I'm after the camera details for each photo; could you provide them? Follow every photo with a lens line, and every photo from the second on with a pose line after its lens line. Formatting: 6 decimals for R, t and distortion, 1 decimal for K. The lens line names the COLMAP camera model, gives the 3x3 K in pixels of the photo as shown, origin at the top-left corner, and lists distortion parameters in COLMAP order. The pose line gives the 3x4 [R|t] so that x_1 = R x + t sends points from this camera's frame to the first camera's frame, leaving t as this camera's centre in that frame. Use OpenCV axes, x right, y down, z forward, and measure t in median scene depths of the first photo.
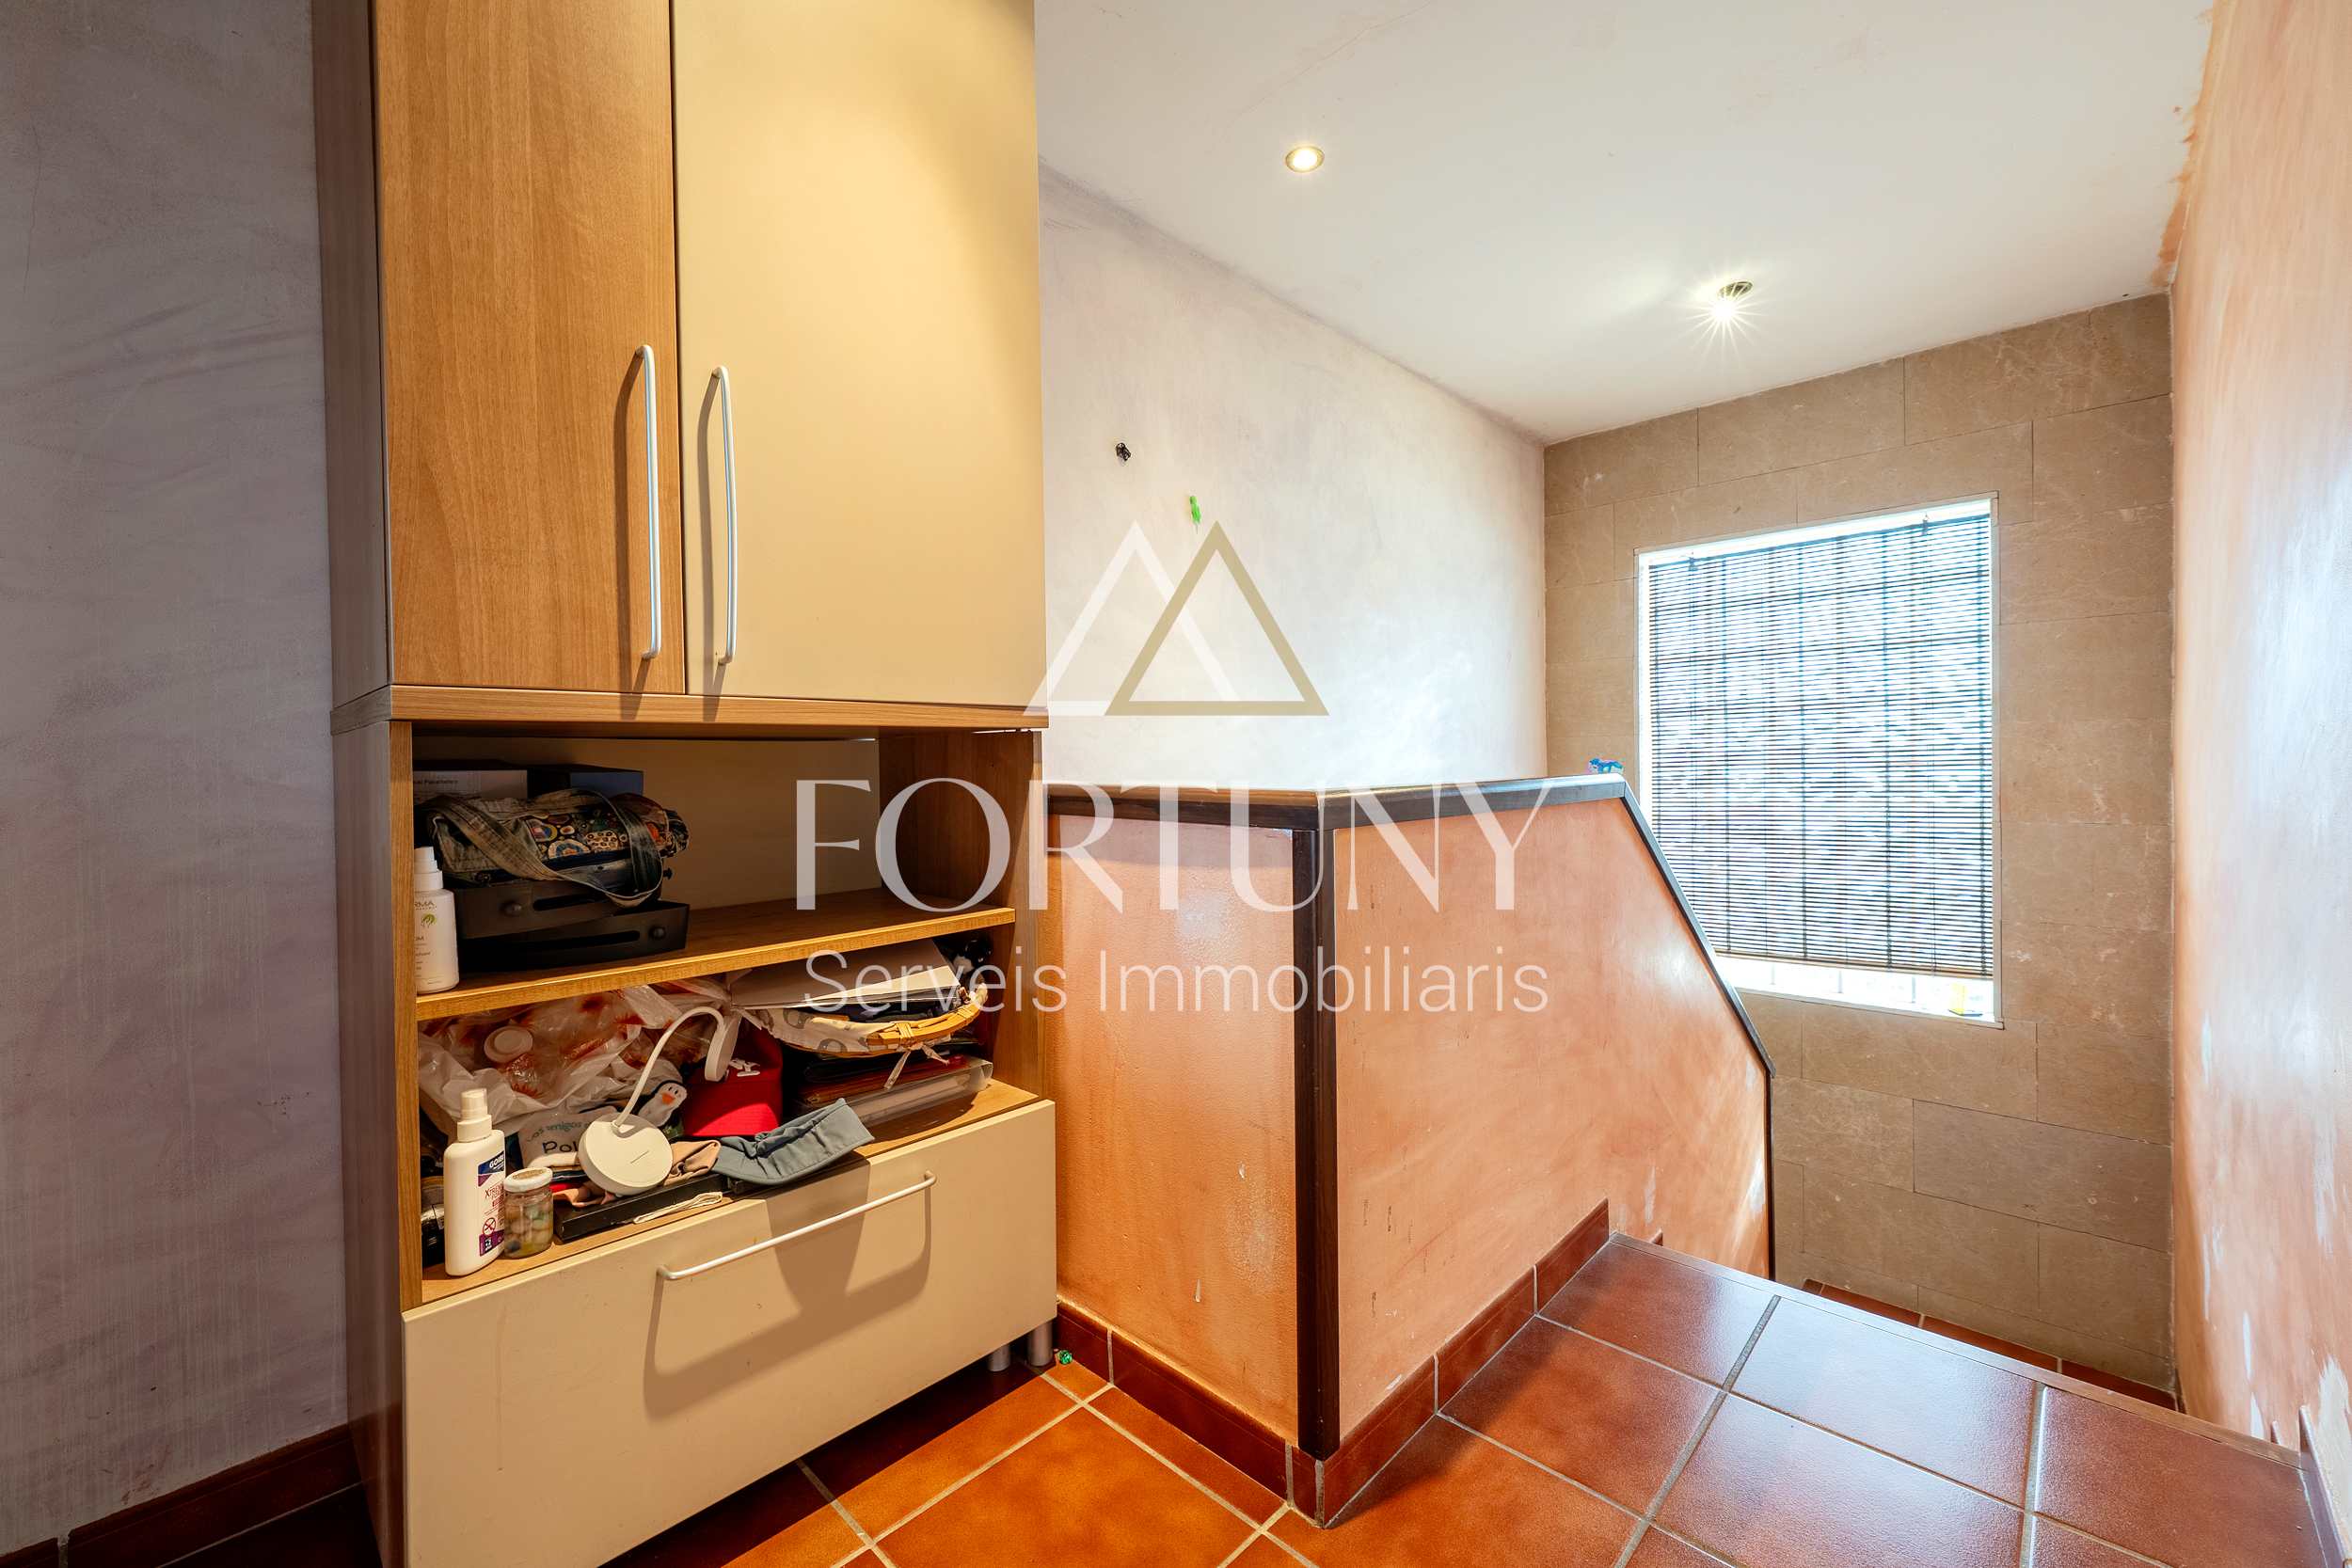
lens RADIAL K [[990.8, 0, 1199.9], [0, 990.8, 766.3], [0, 0, 1]] dist [0.001496, -0.000057]
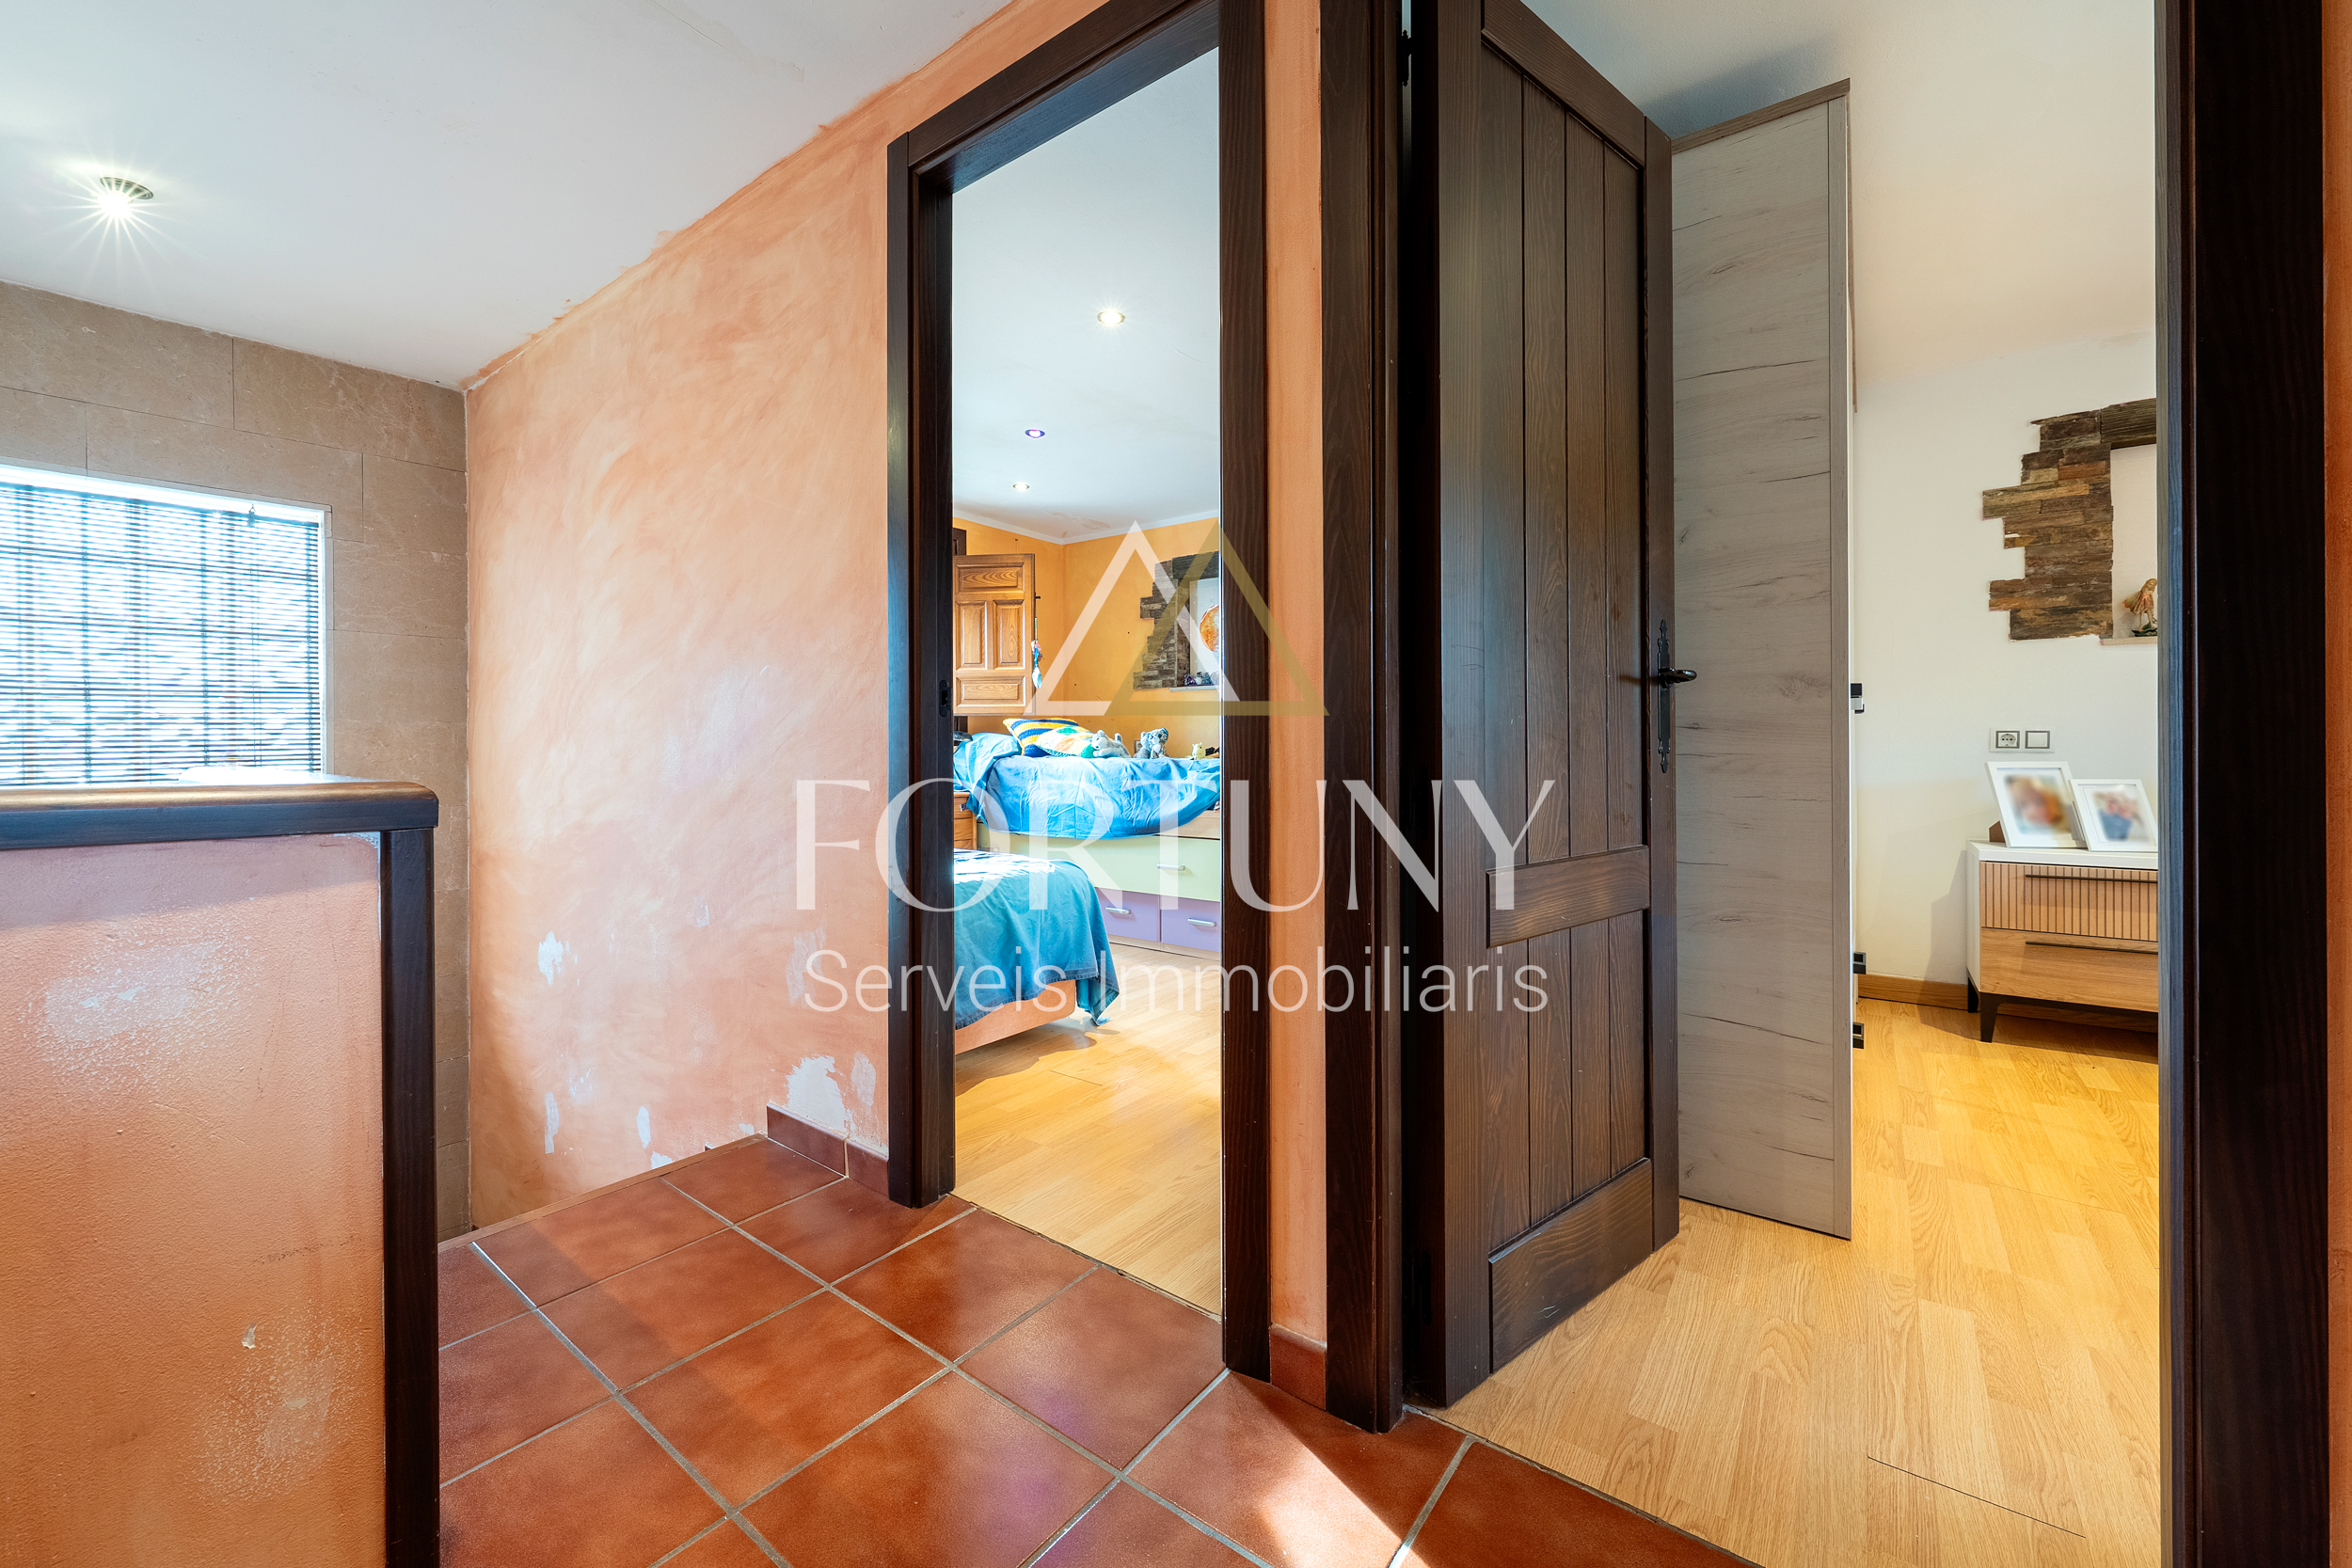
lens RADIAL K [[921.0, 0, 1192.0], [0, 921.0, 745.0], [0, 0, 1]] dist [-0.001000, 0.000269]
pose [[-0.112134, 0.014024, 0.993594, -0.295963], [0.001387, 0.999902, -0.013956, -0.001243], [-0.993692, -0.000187, -0.112143, 0.178829]]
